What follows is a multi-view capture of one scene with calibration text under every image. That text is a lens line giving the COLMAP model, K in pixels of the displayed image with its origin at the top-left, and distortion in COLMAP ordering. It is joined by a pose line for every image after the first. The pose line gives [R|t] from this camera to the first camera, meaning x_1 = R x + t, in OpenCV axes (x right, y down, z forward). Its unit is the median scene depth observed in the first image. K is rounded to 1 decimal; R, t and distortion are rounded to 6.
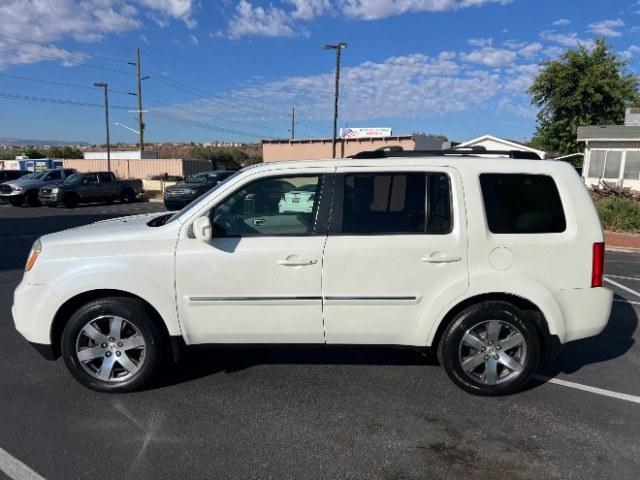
lens RADIAL K [[485.1, 0, 320.8], [0, 485.1, 240.6], [0, 0, 1]] dist [0.054549, -0.047100]
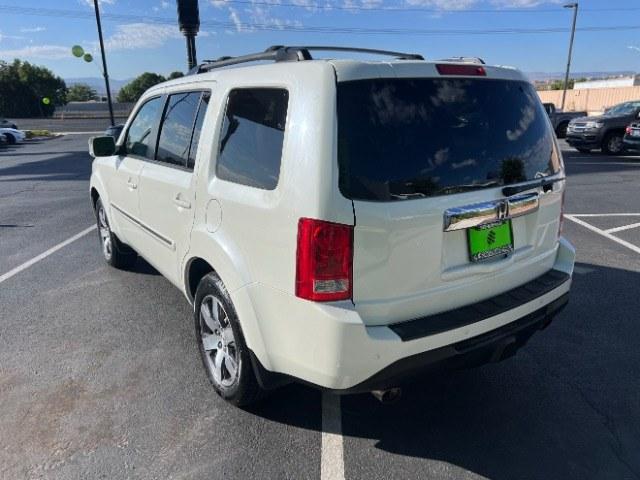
lens RADIAL K [[485.1, 0, 320.9], [0, 485.1, 241.7], [0, 0, 1]] dist [0.054549, -0.047100]
pose [[0.543853, 0.212368, -0.811865, 0.272701], [-0.105048, 0.977068, 0.185211, -0.018628], [0.832580, -0.015443, 0.553690, 0.198772]]
